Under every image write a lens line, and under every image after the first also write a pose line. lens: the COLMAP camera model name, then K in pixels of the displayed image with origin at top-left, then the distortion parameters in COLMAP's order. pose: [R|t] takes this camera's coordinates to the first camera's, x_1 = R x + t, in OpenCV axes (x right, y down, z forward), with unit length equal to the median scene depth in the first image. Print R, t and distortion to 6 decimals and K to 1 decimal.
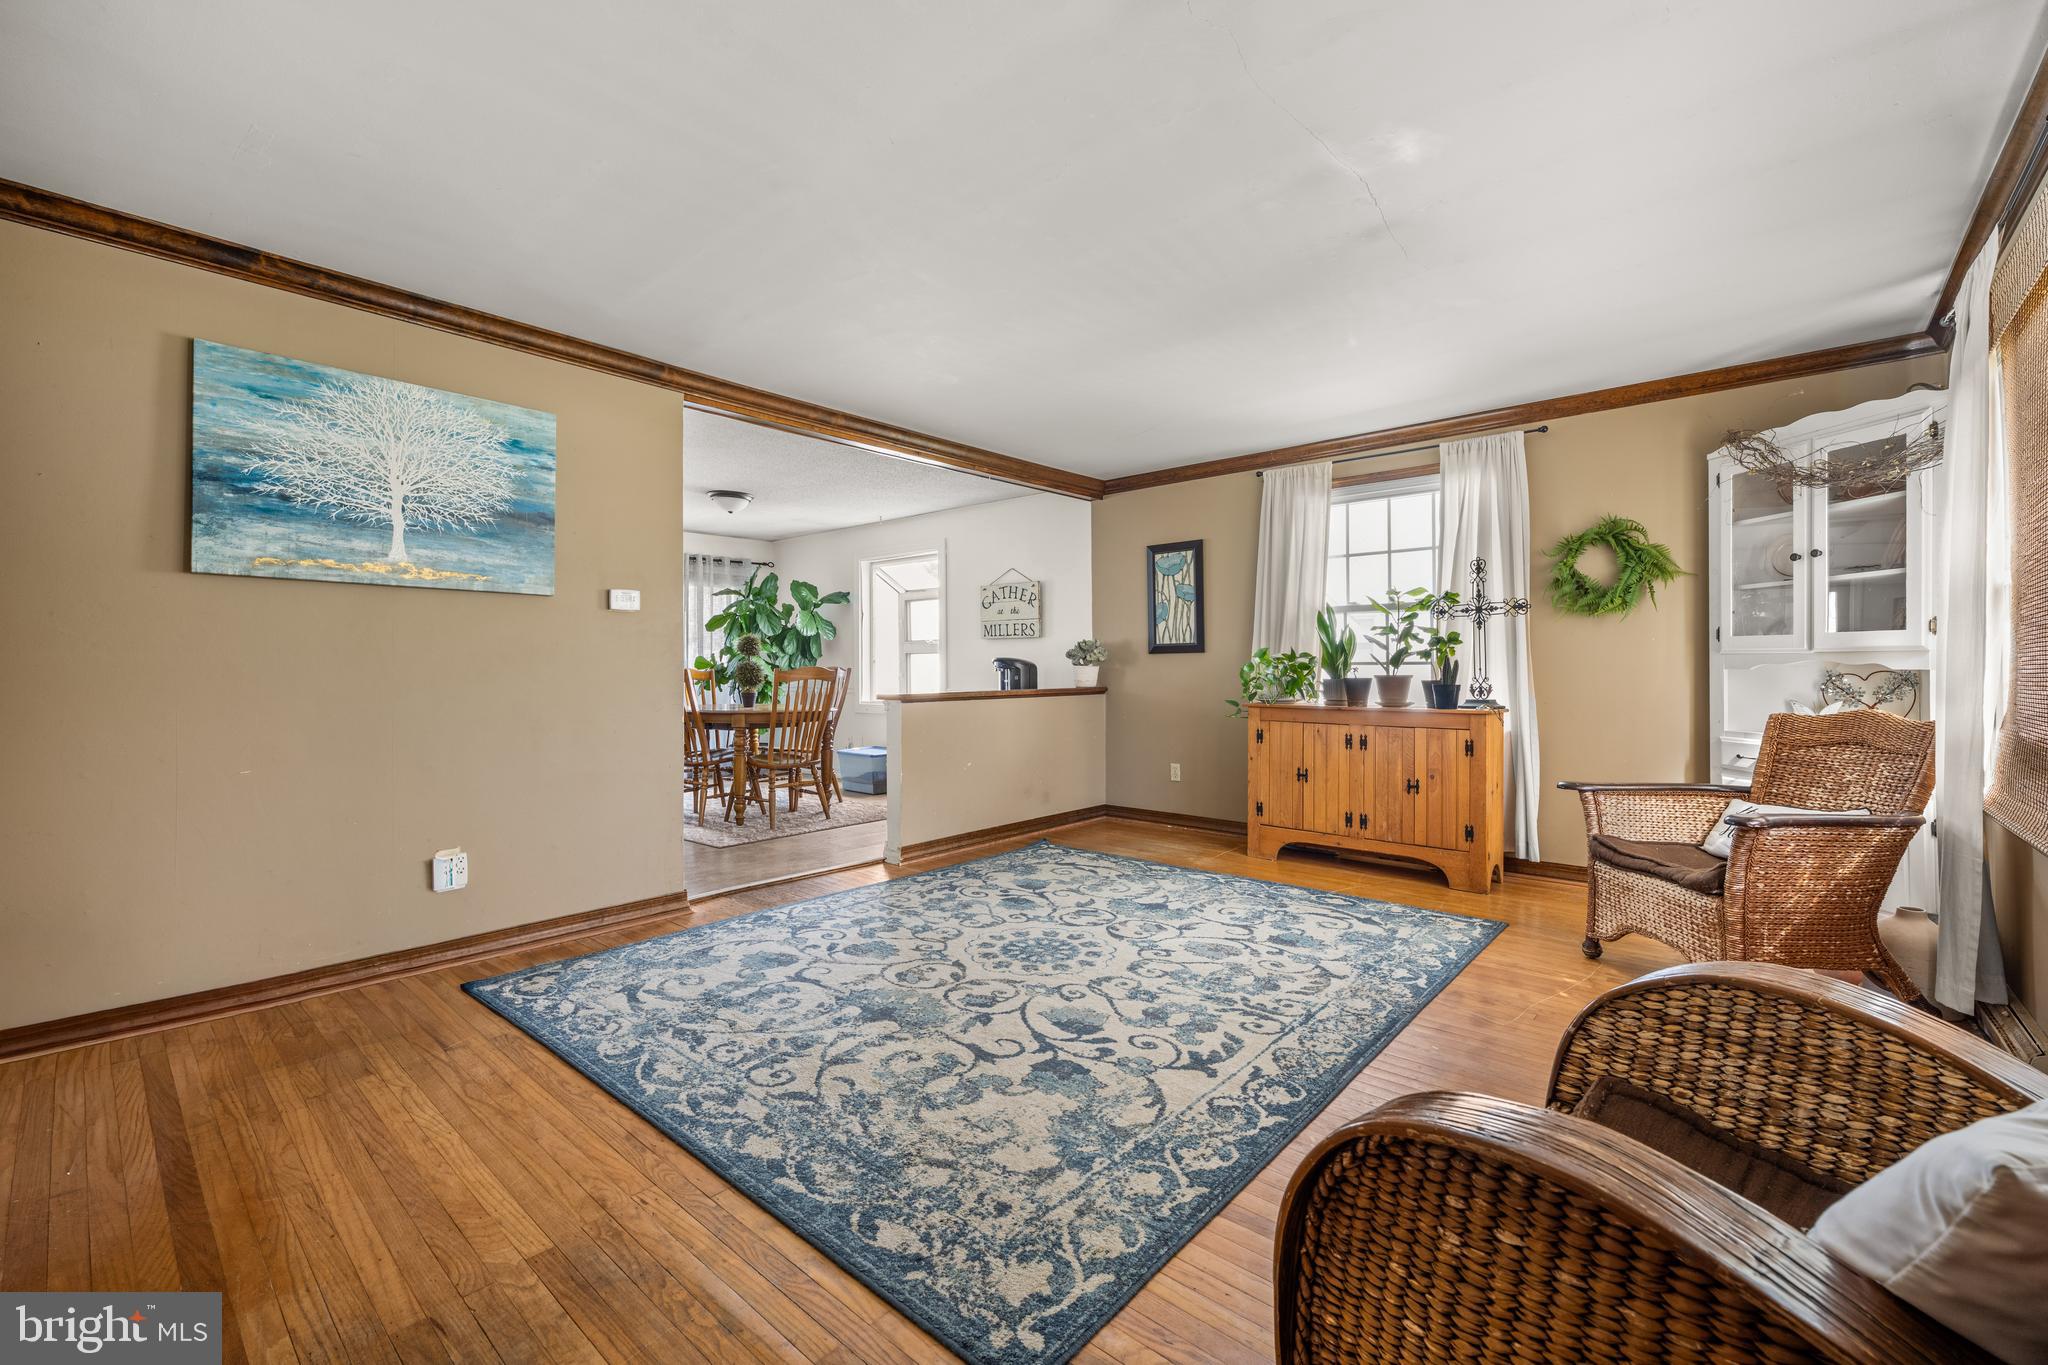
lens RADIAL K [[867.1, 0, 1022.6], [0, 867.1, 670.1], [0, 0, 1]] dist [0.000803, -0.000029]
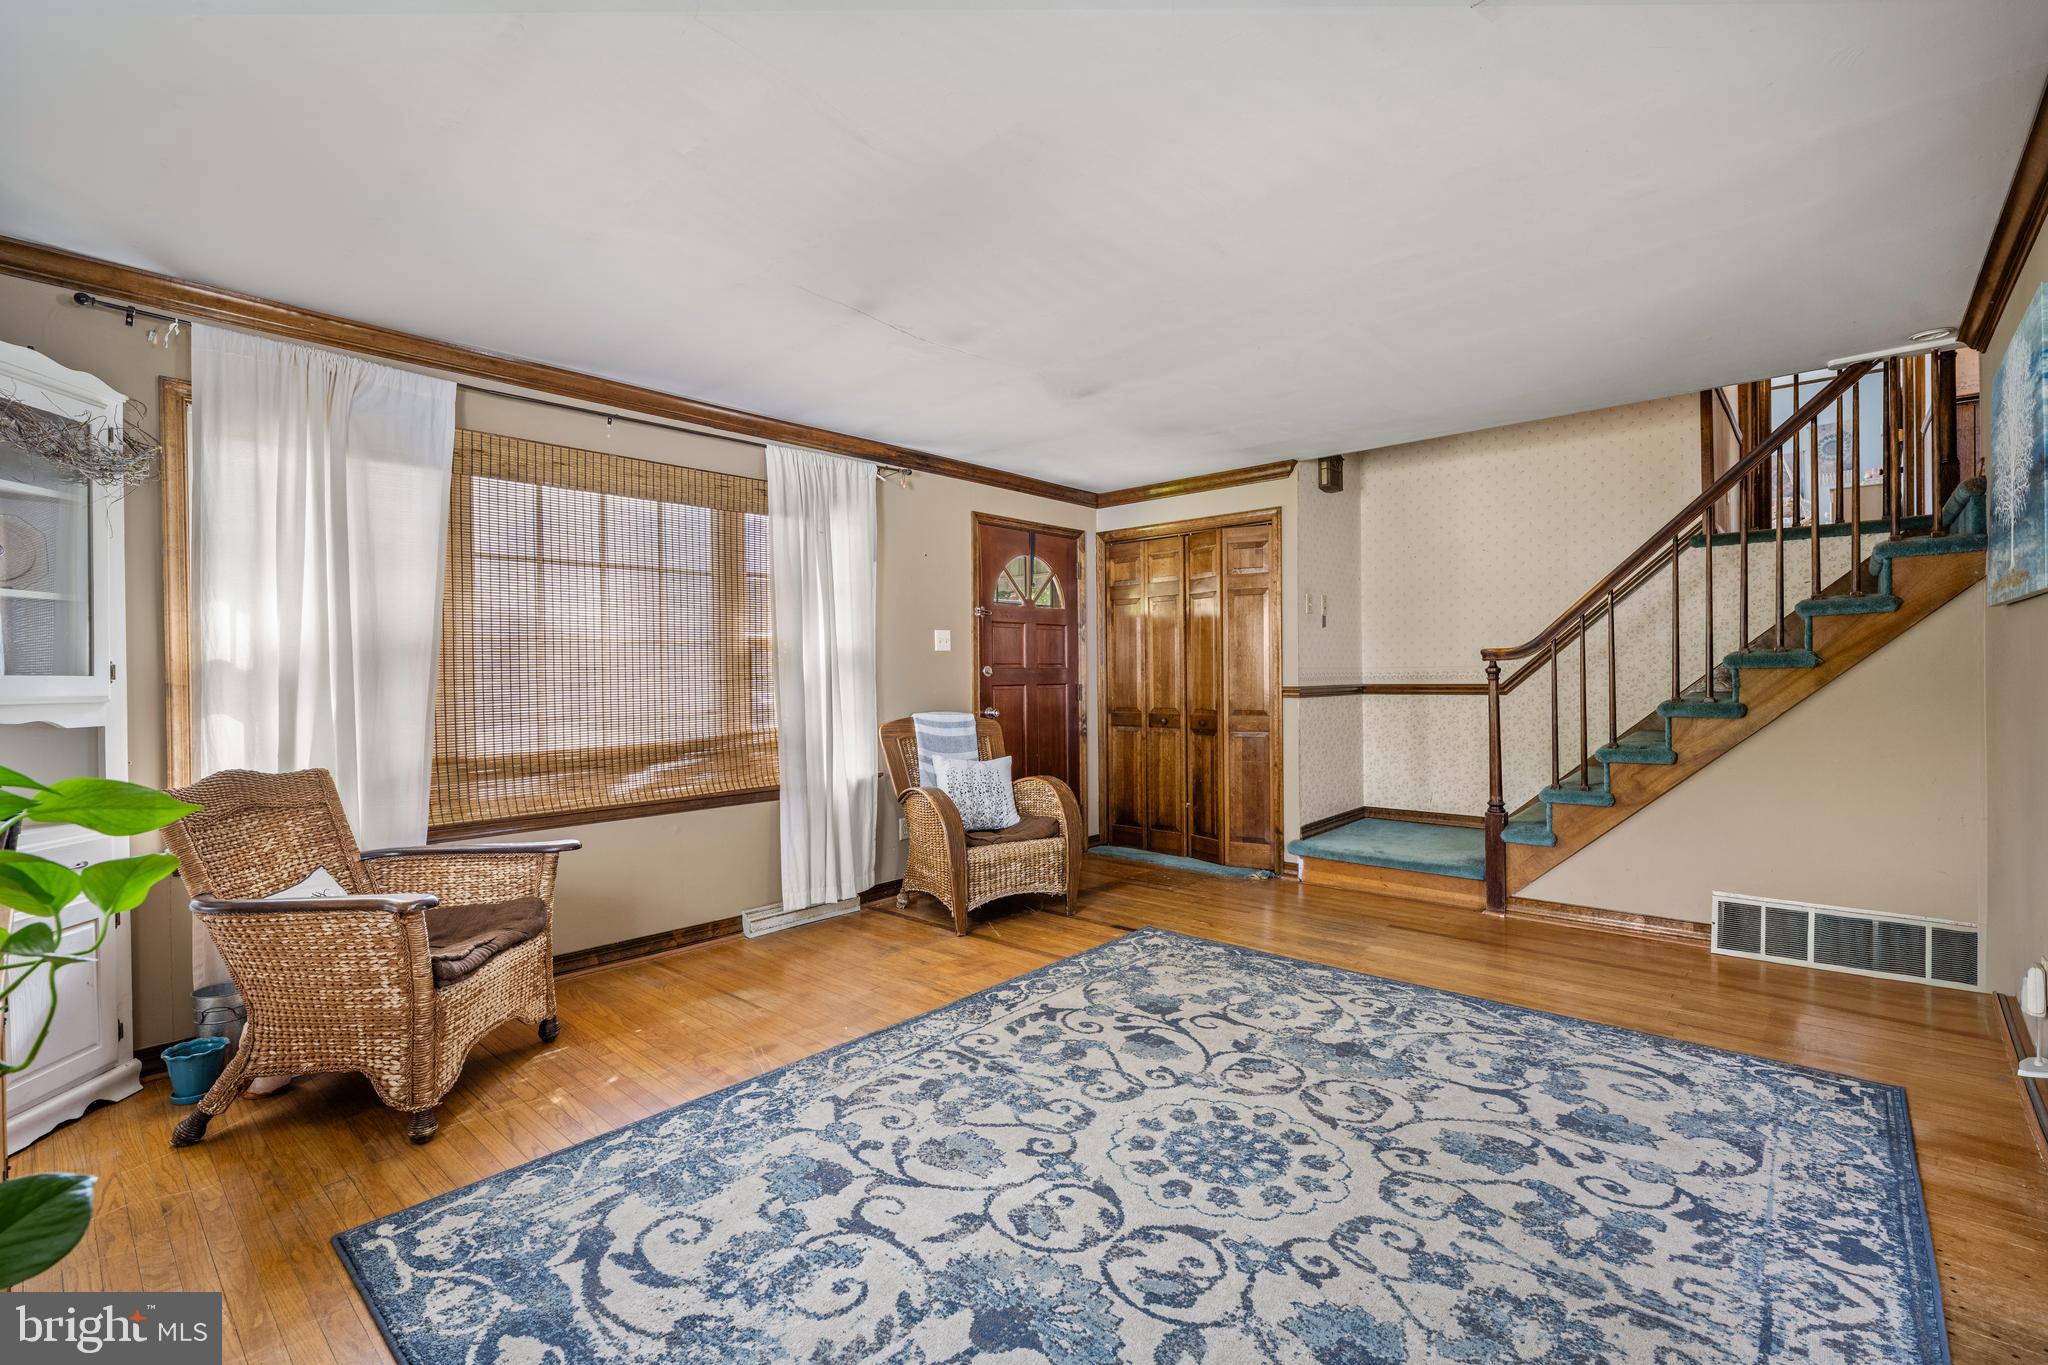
lens RADIAL K [[919.2, 0, 1023.8], [0, 919.2, 677.0], [0, 0, 1]] dist [0.000723, 0.000016]
pose [[-0.999899, 0.011656, 0.008122, 0.186434], [0.011686, 0.999925, 0.003673, -0.041542], [-0.008079, 0.003768, -0.999960, 1.950525]]
